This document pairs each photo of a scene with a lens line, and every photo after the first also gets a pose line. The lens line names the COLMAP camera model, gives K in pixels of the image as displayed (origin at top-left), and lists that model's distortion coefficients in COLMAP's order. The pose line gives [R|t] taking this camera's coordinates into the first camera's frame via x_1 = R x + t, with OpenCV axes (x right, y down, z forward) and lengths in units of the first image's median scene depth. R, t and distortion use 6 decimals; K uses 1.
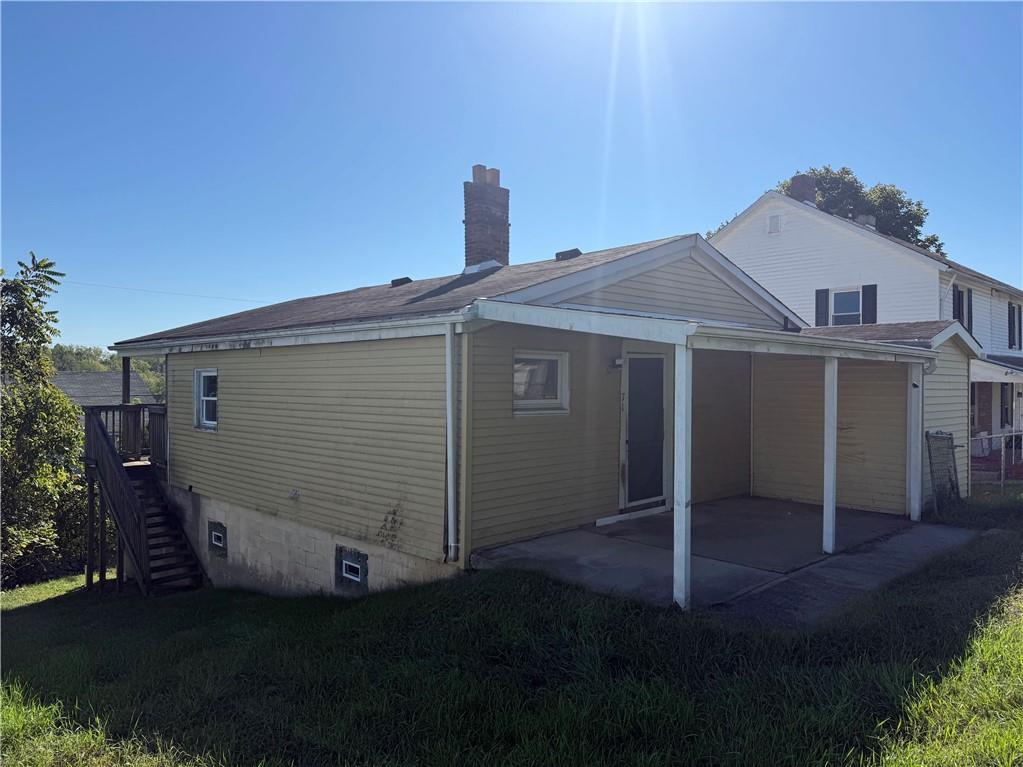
lens RADIAL K [[719.1, 0, 515.0], [0, 719.1, 381.0], [0, 0, 1]] dist [0.058393, -0.065028]
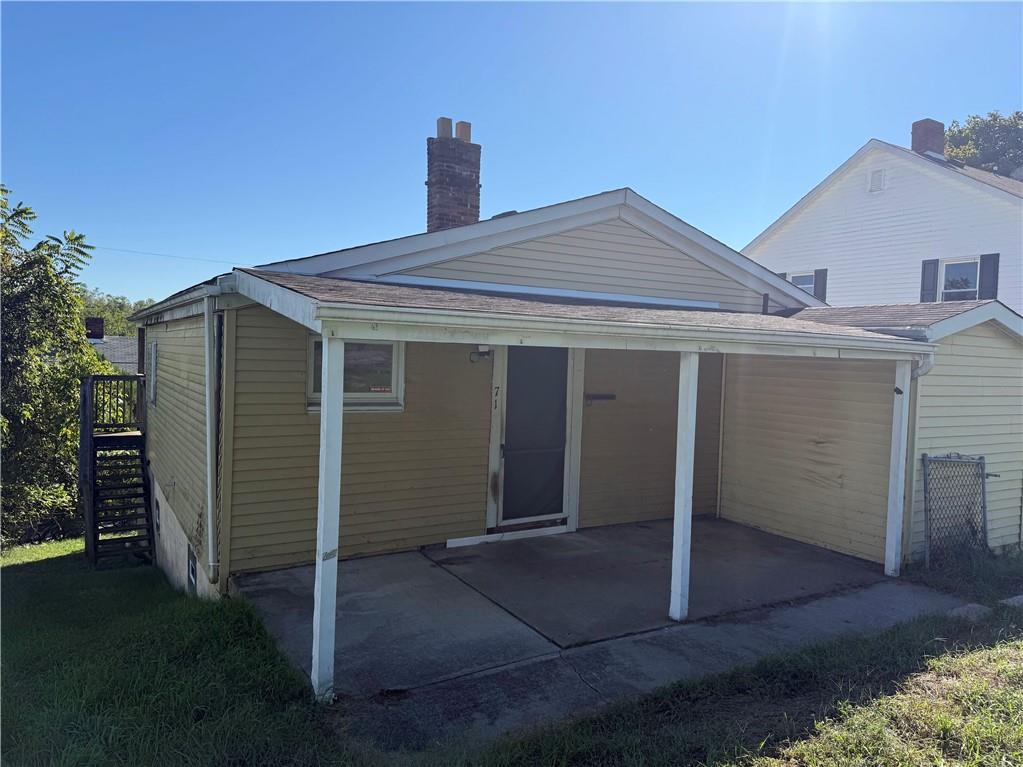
lens RADIAL K [[719.1, 0, 515.0], [0, 719.1, 381.0], [0, 0, 1]] dist [0.058393, -0.065028]
pose [[0.972631, 0.036263, -0.229507, 0.281375], [-0.028040, 0.998846, 0.038990, -0.017209], [0.230656, -0.031488, 0.972526, 0.169977]]
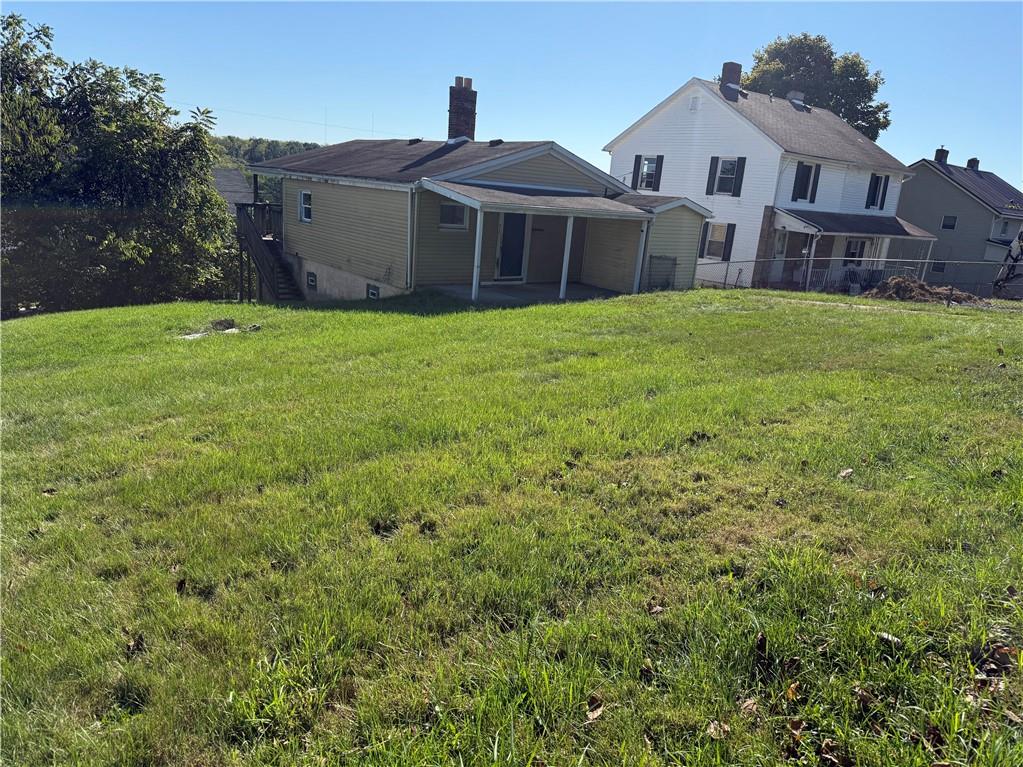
lens RADIAL K [[711.3, 0, 513.1], [0, 711.3, 392.0], [0, 0, 1]] dist [0.122150, -0.193147]
pose [[0.992024, 0.100696, -0.075817, 0.314746], [-0.076427, 0.958839, 0.273472, -0.069328], [0.100234, -0.265497, 0.958887, -0.908648]]
